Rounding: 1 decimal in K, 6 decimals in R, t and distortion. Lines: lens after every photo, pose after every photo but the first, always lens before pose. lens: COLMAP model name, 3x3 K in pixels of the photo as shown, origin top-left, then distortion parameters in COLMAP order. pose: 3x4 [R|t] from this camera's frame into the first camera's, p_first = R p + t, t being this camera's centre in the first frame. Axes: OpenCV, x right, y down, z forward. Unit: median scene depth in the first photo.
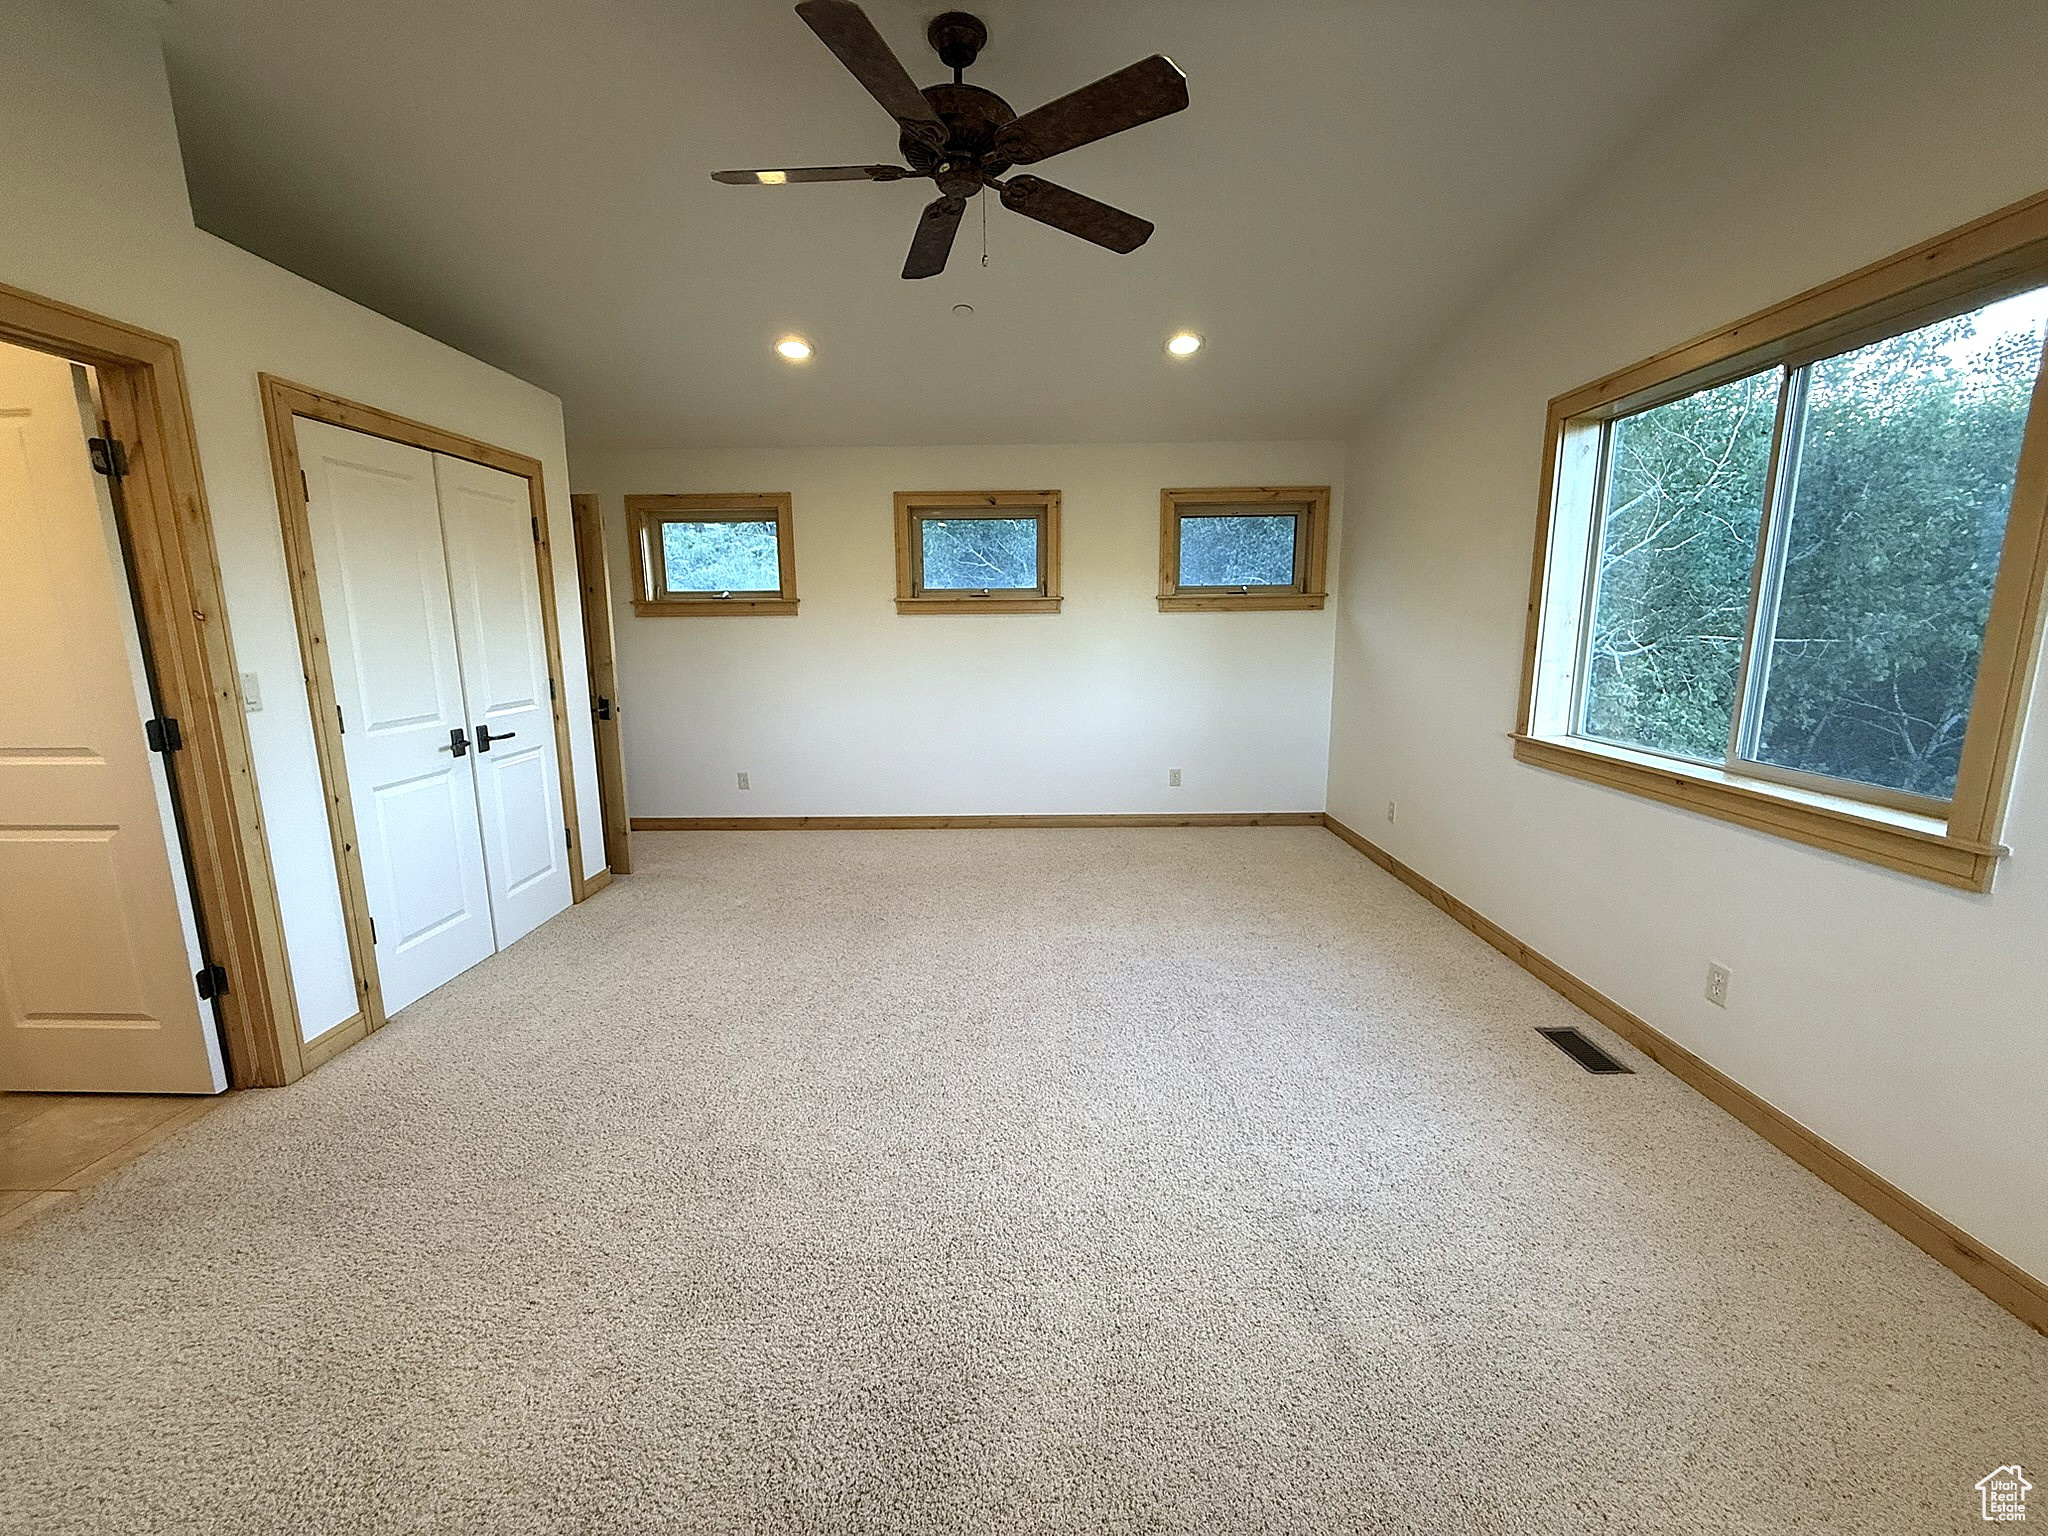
lens RADIAL K [[815.5, 0, 1024.0], [0, 815.5, 768.0], [0, 0, 1]] dist [-0.010077, -0.000105]
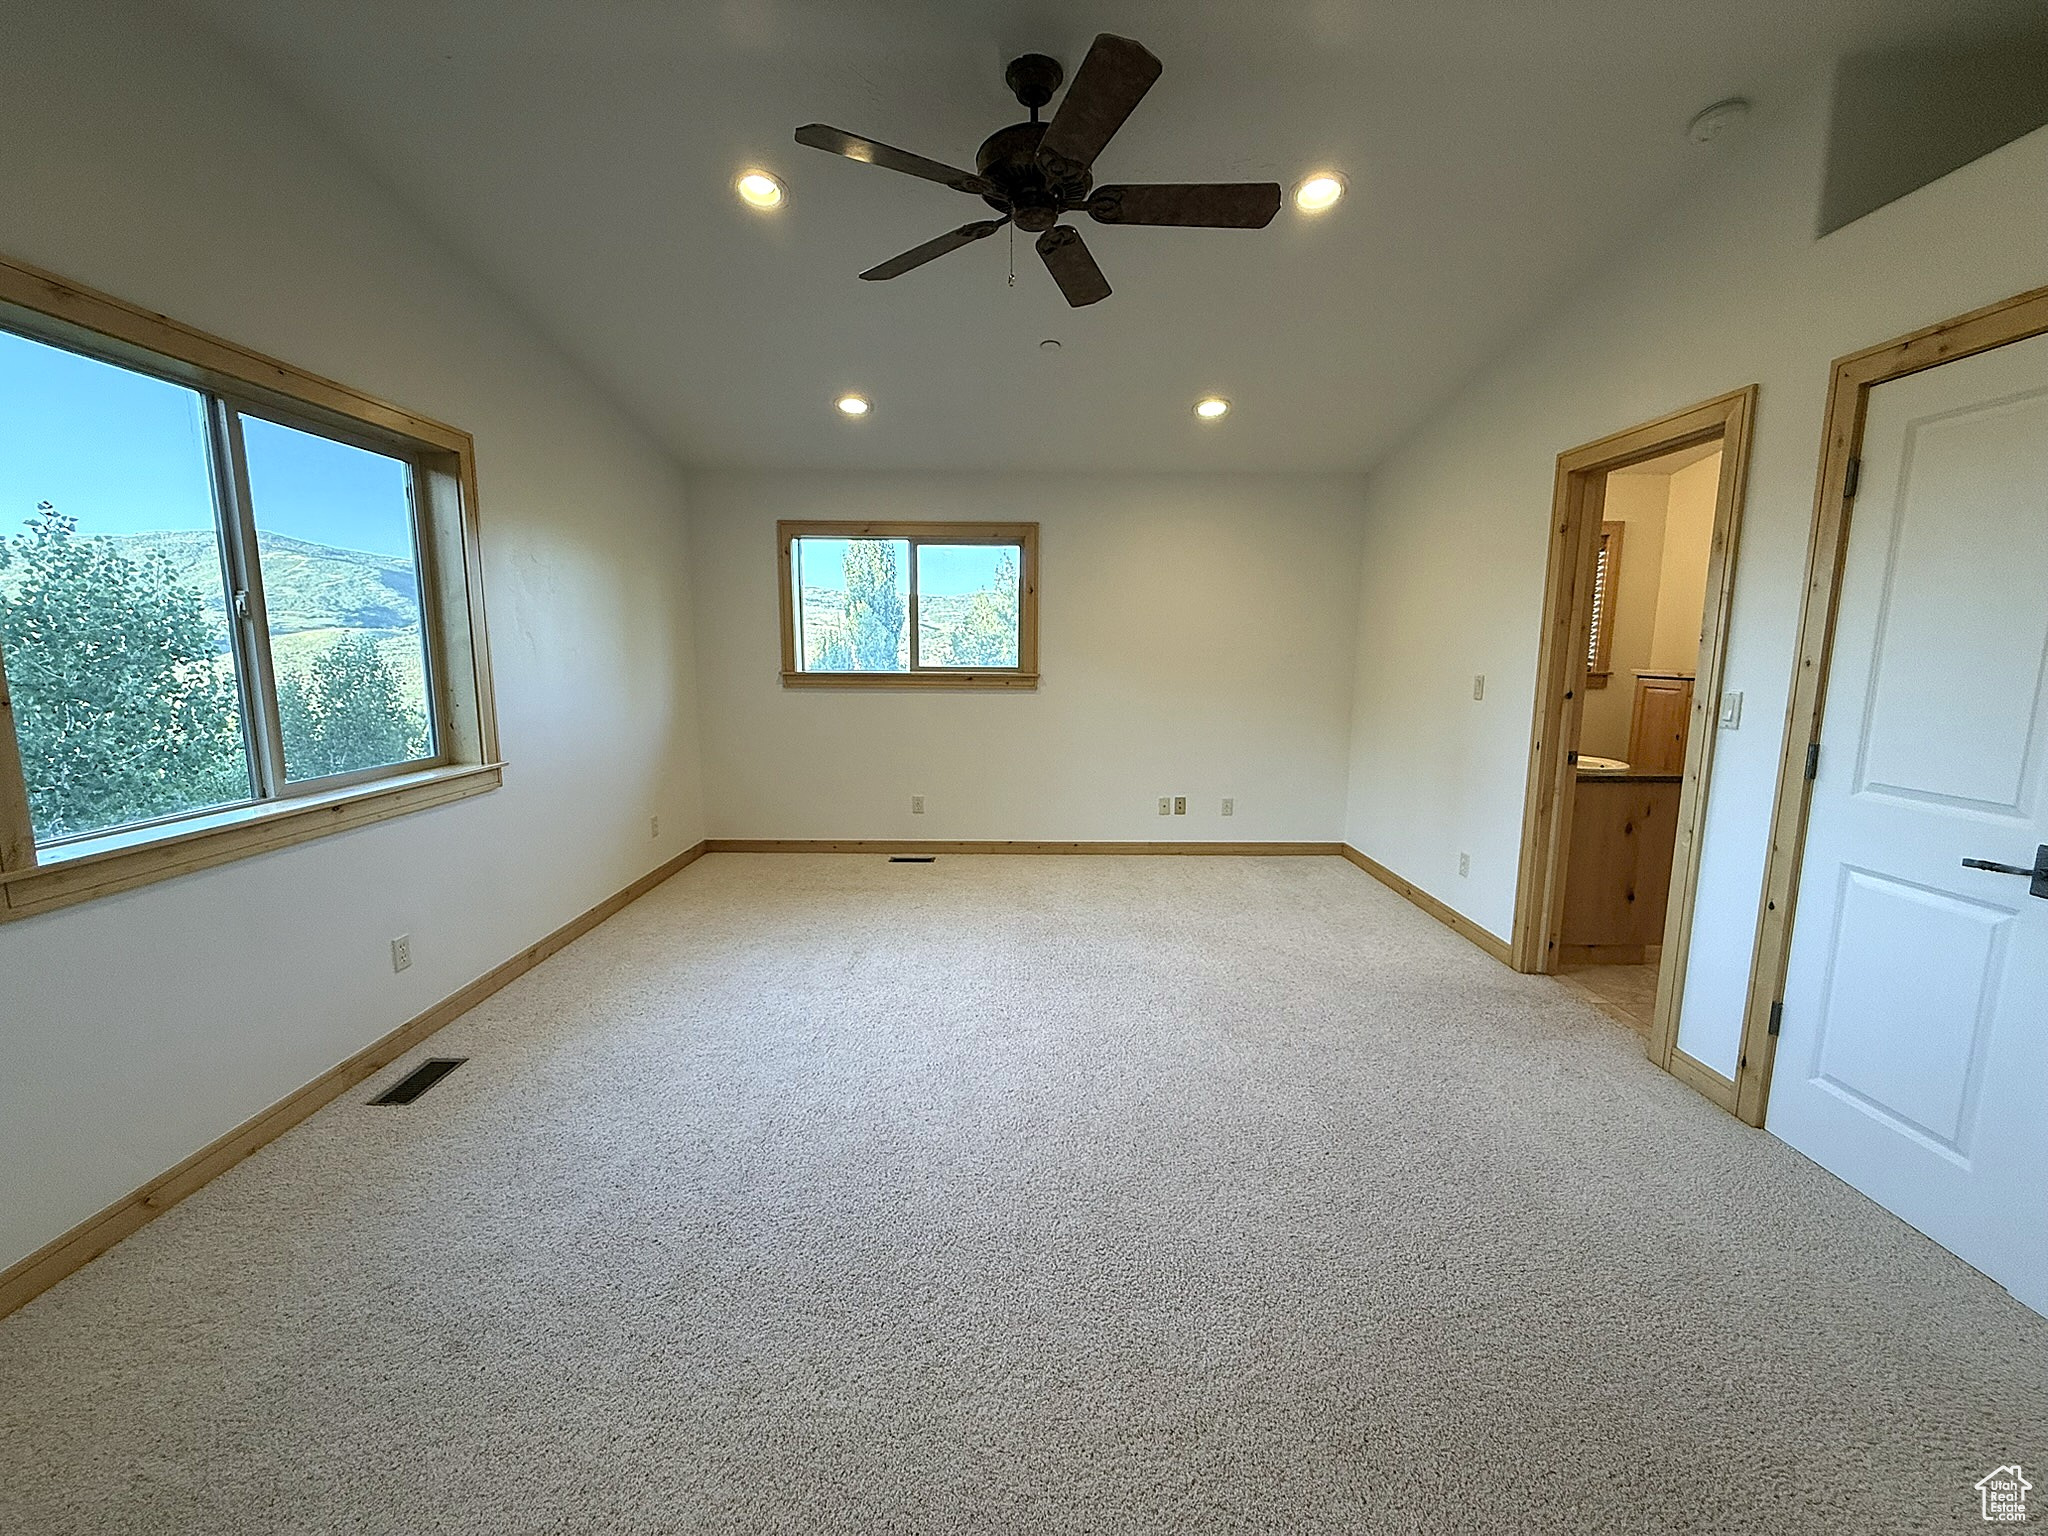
lens RADIAL K [[815.5, 0, 1024.0], [0, 815.5, 768.0], [0, 0, 1]] dist [-0.010077, -0.000105]
pose [[-0.999866, 0.008827, -0.013784, -0.038614], [0.003947, 0.947301, 0.320322, -0.318753], [0.015885, 0.320225, -0.947208, 1.770450]]
